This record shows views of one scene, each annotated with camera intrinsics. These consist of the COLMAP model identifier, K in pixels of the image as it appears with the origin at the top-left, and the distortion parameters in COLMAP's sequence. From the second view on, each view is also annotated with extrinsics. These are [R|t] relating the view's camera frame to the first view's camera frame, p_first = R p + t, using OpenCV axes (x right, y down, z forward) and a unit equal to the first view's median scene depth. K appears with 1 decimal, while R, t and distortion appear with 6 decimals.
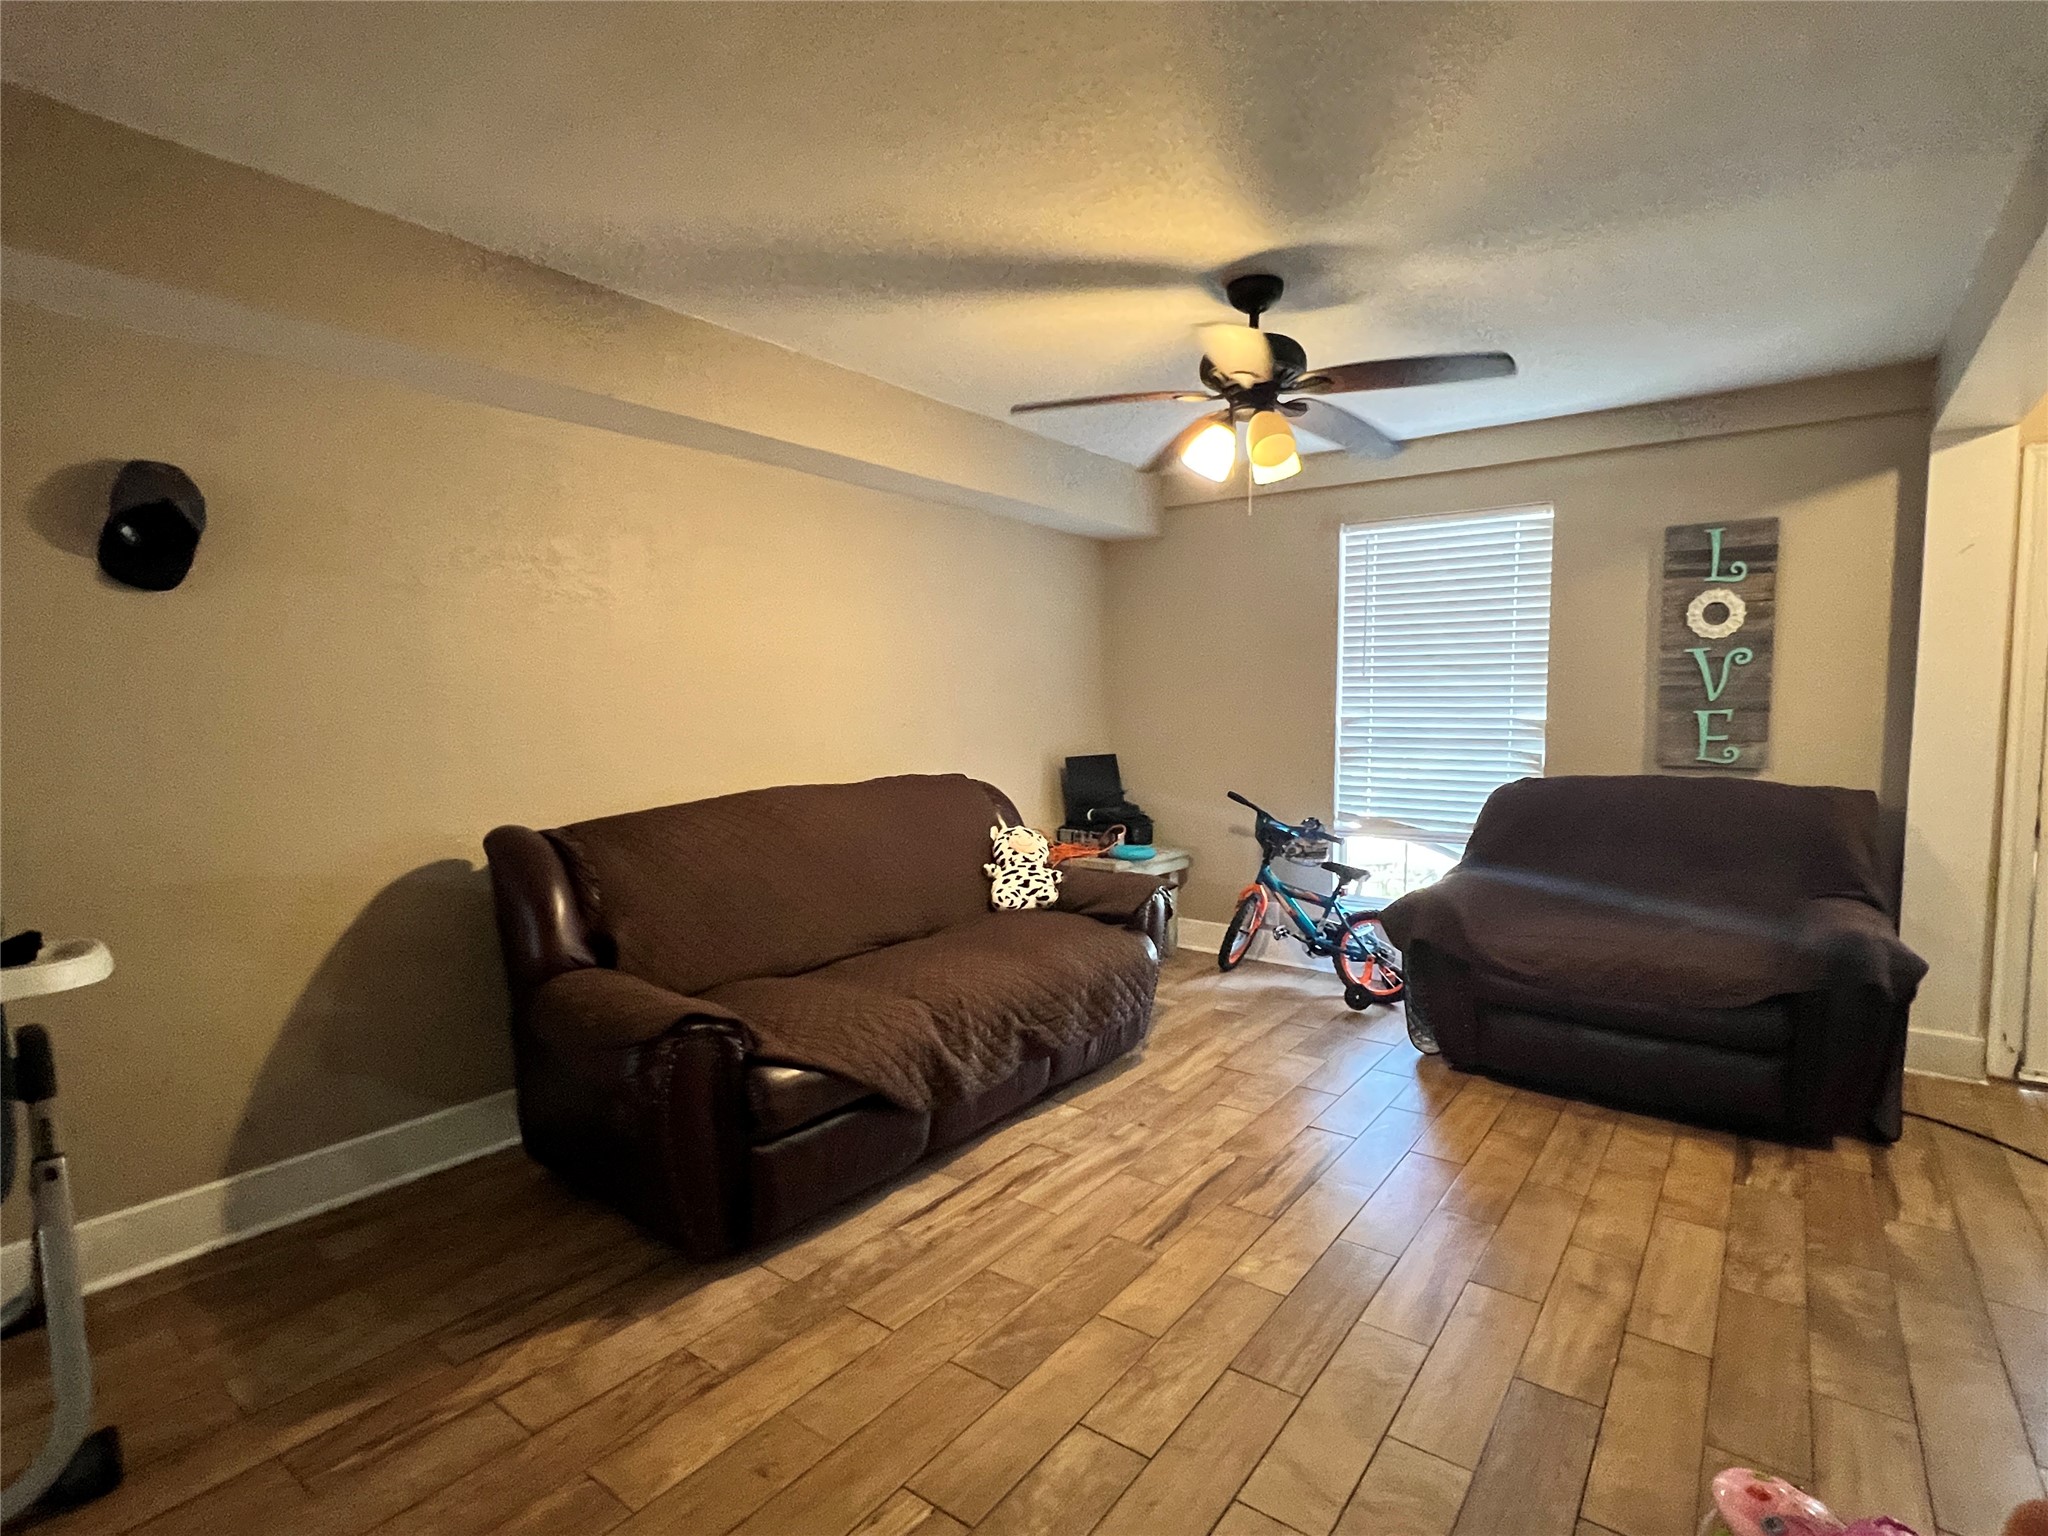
lens RADIAL K [[1020.0, 0, 1010.9], [0, 1020.0, 759.4], [0, 0, 1]] dist [-0.001911, -0.000891]
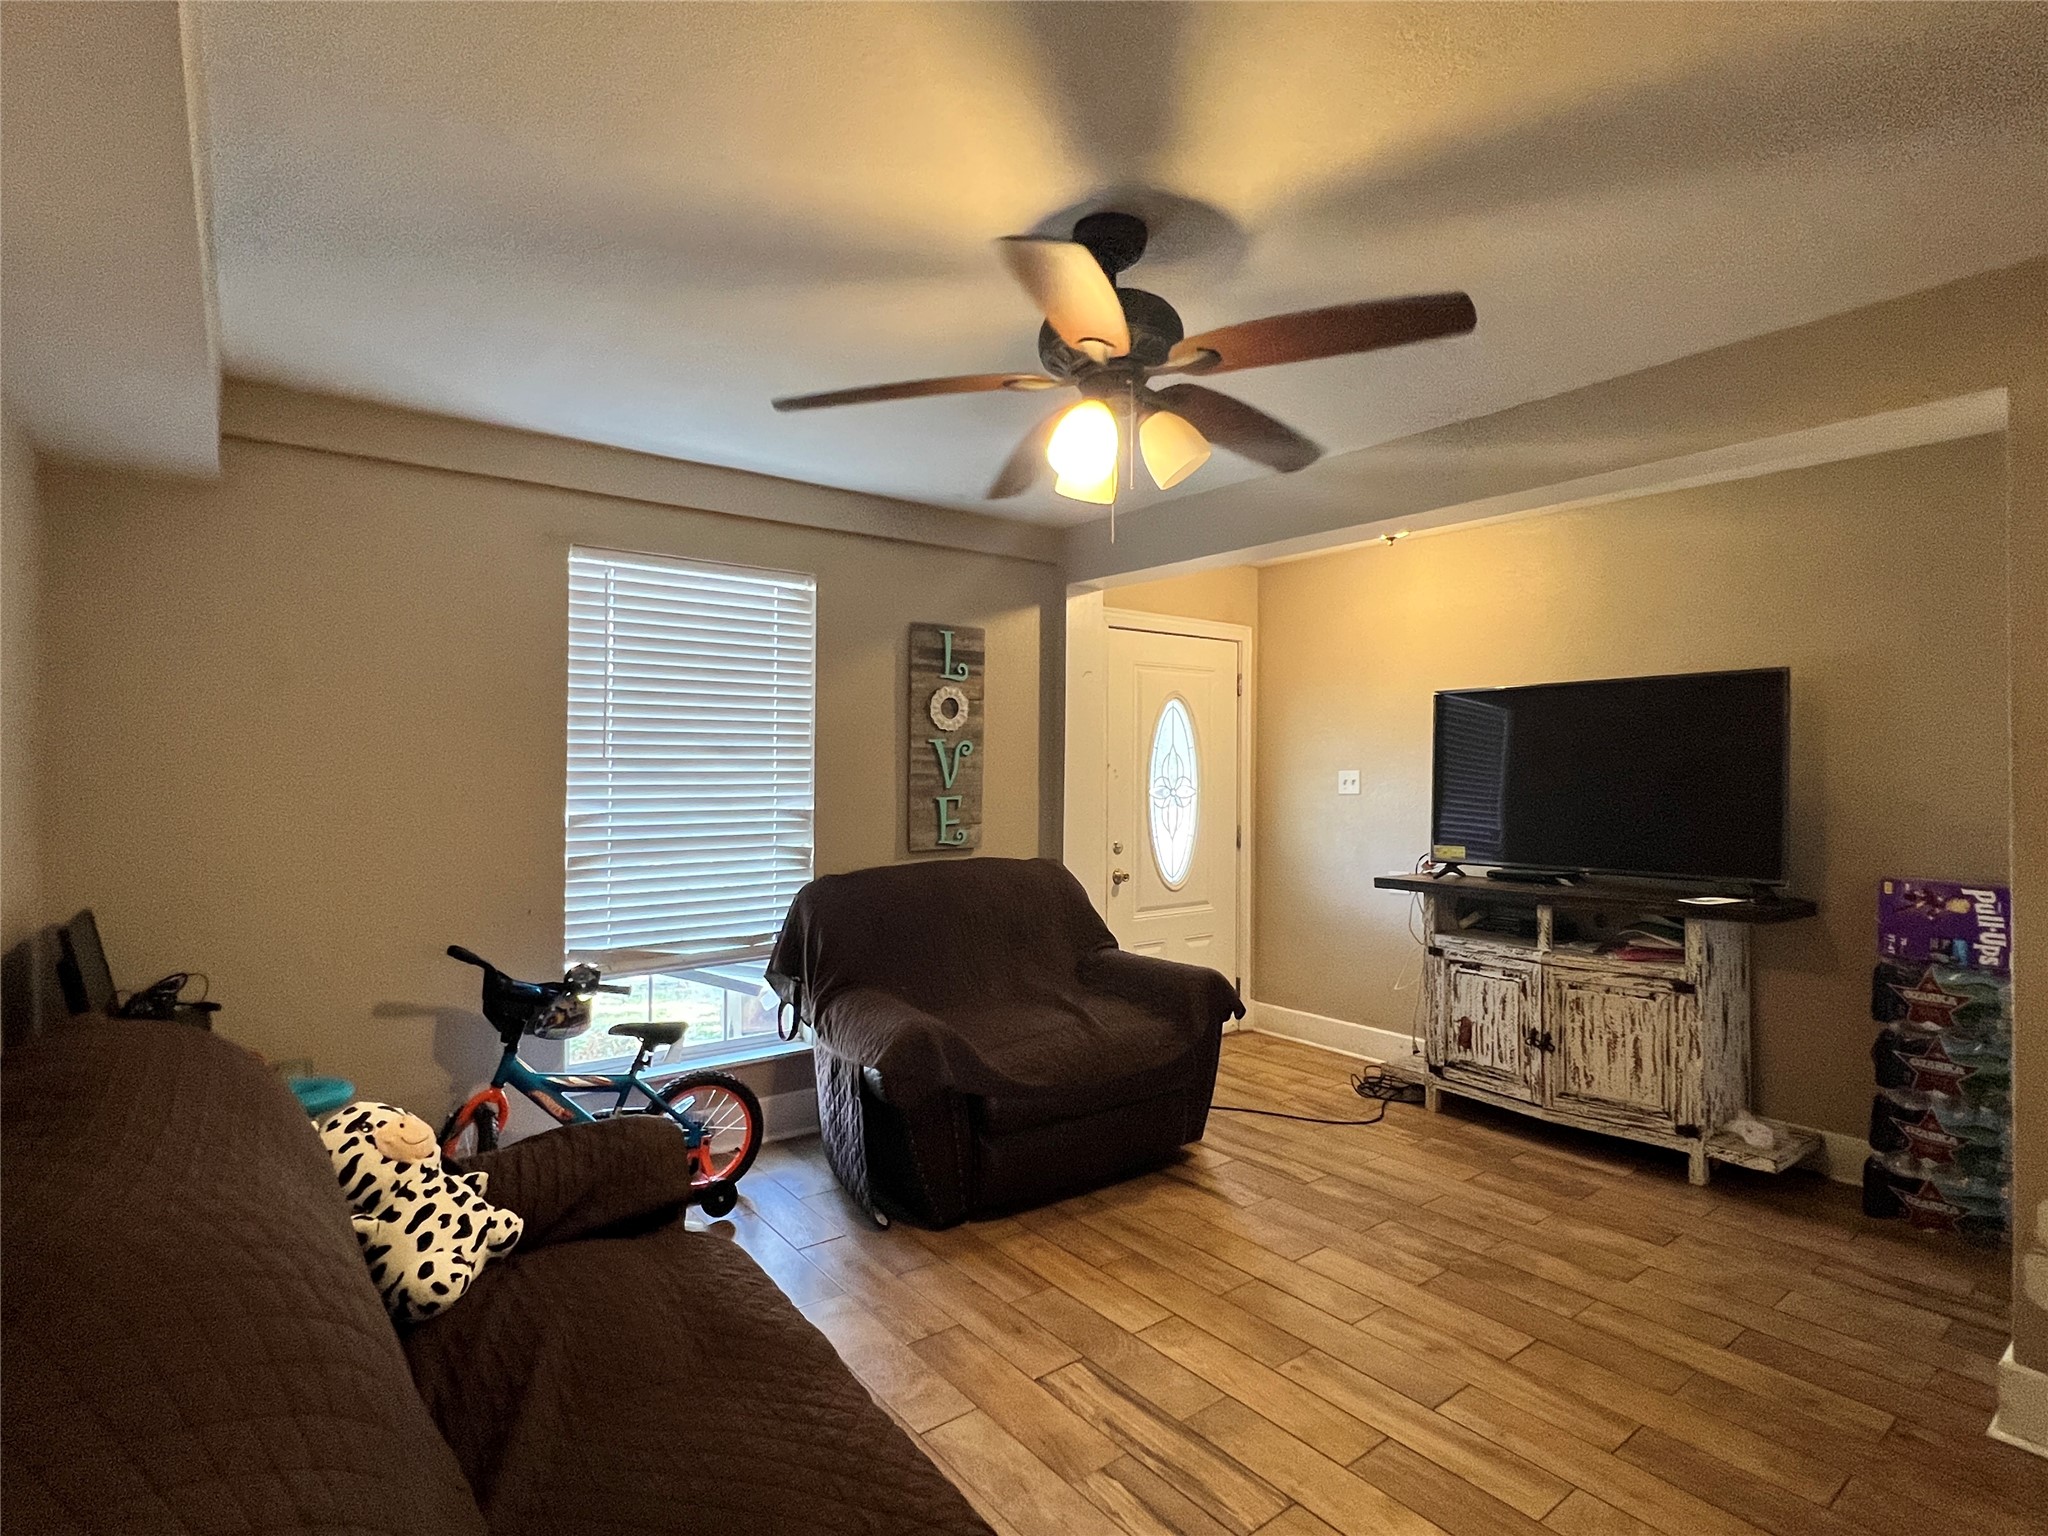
lens RADIAL K [[1020.0, 0, 1010.9], [0, 1020.0, 759.4], [0, 0, 1]] dist [-0.001911, -0.000891]
pose [[0.268633, 0.016681, 0.963098, -0.340689], [0.058373, 0.997730, -0.033562, -0.047475], [-0.961472, 0.065235, 0.267049, 0.645549]]
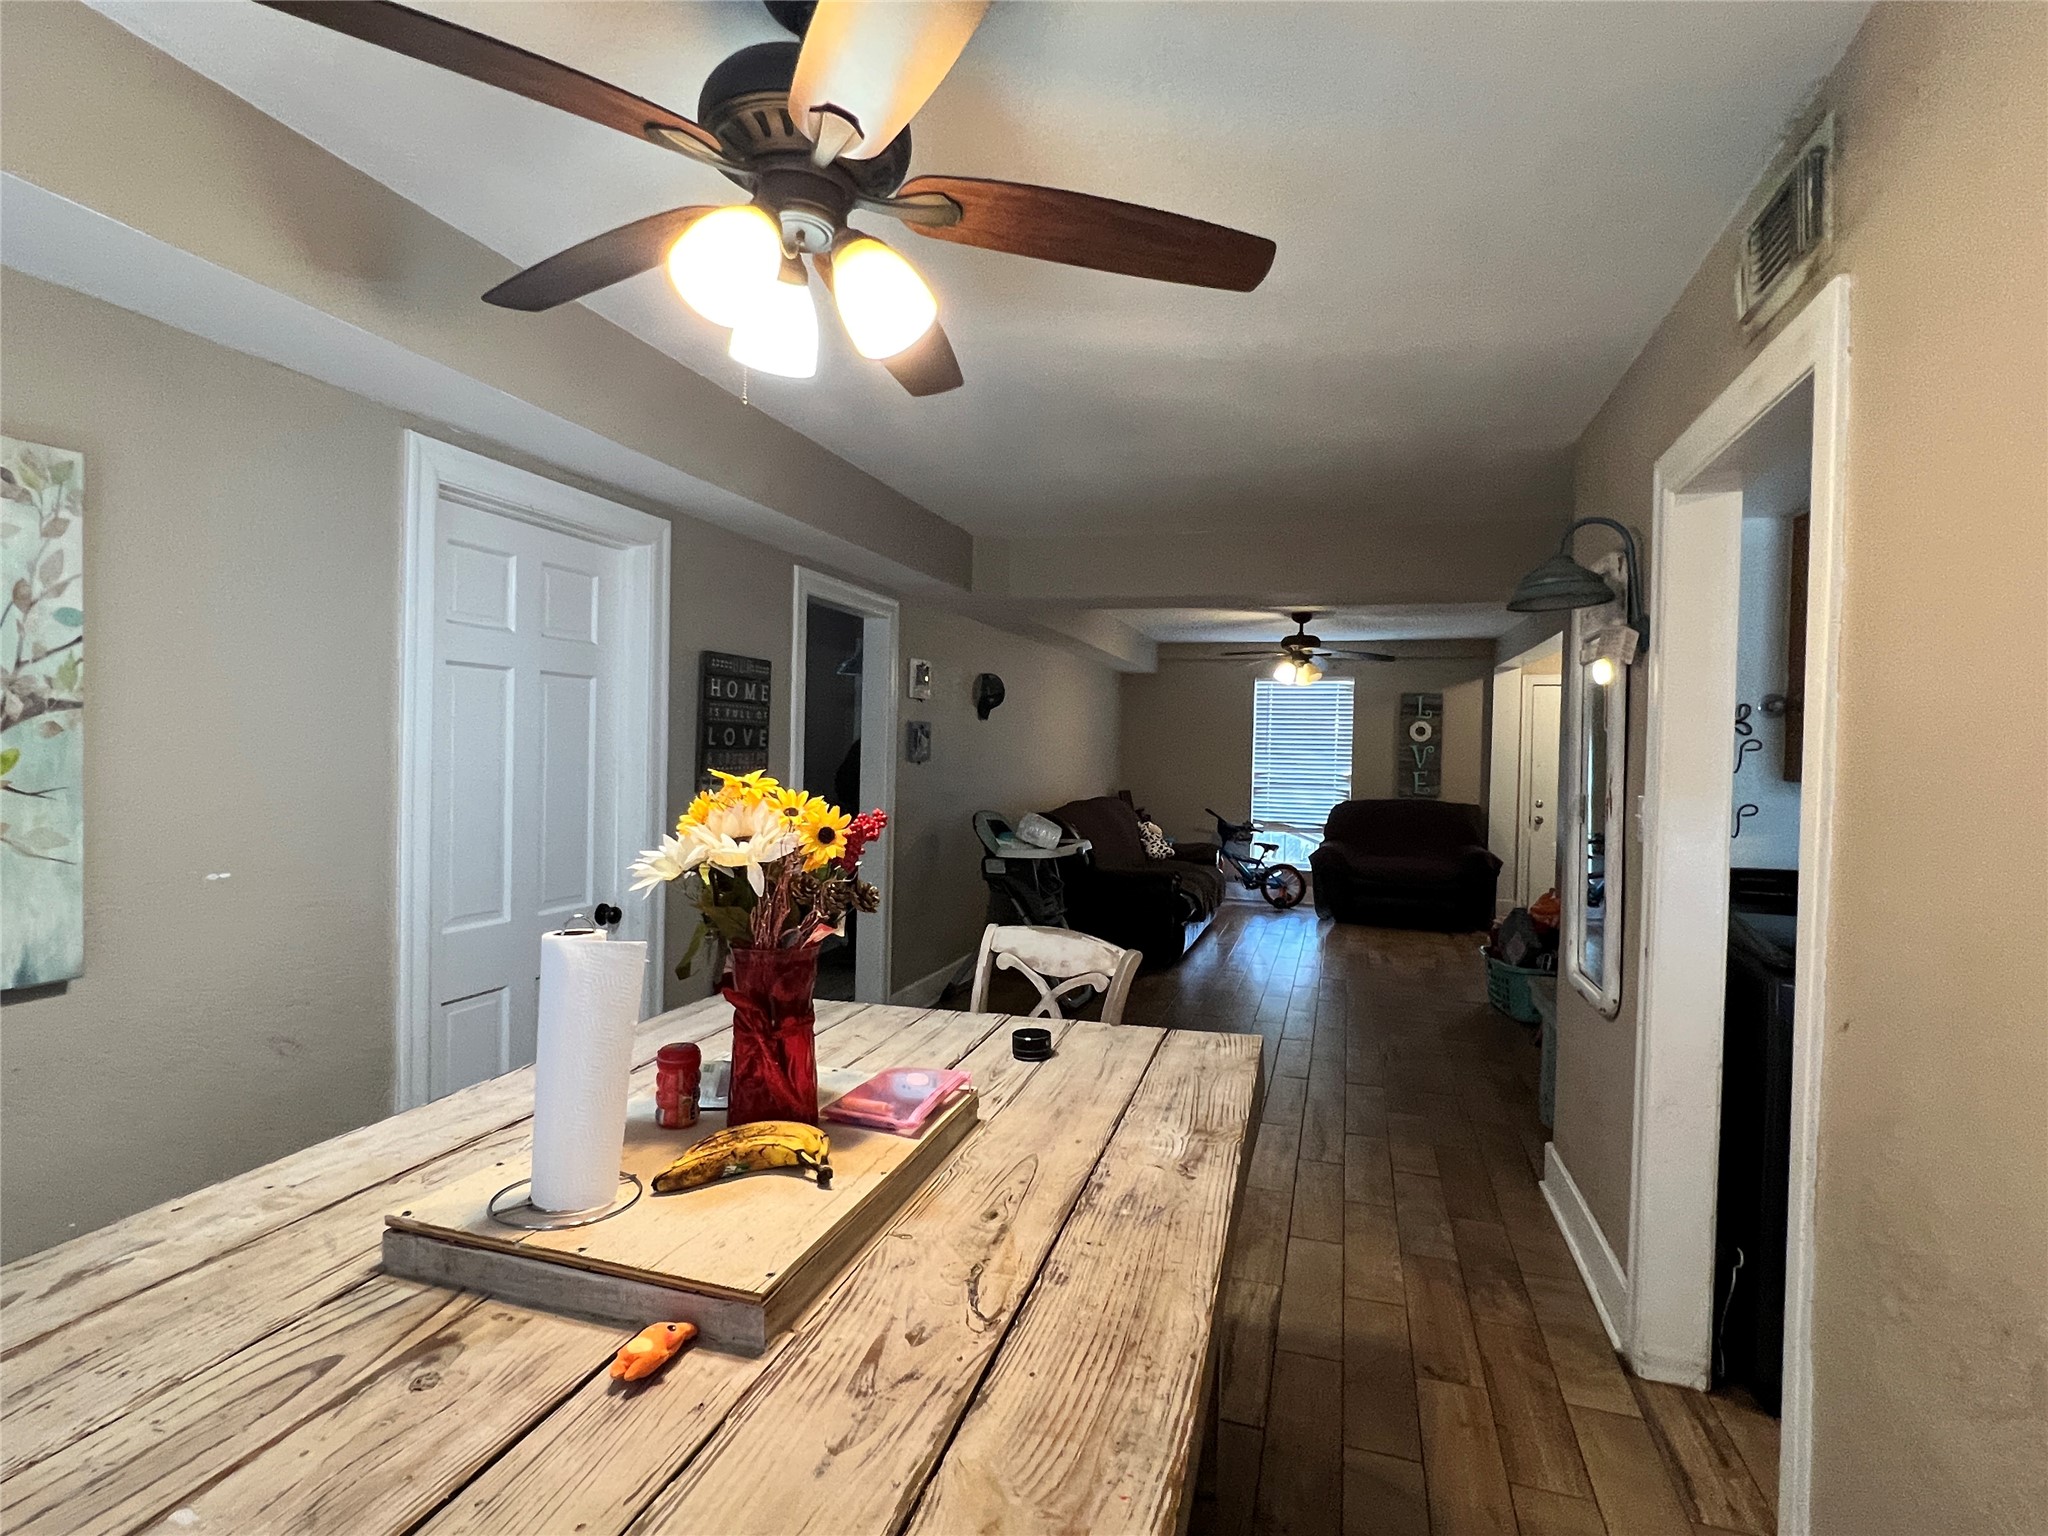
lens RADIAL K [[1020.0, 0, 1010.9], [0, 1020.0, 759.4], [0, 0, 1]] dist [-0.001911, -0.000891]
pose [[0.945579, 0.019451, 0.324809, -0.984289], [-0.003738, 0.998795, -0.048931, 0.042840], [-0.325370, 0.045054, 0.944513, -0.935243]]
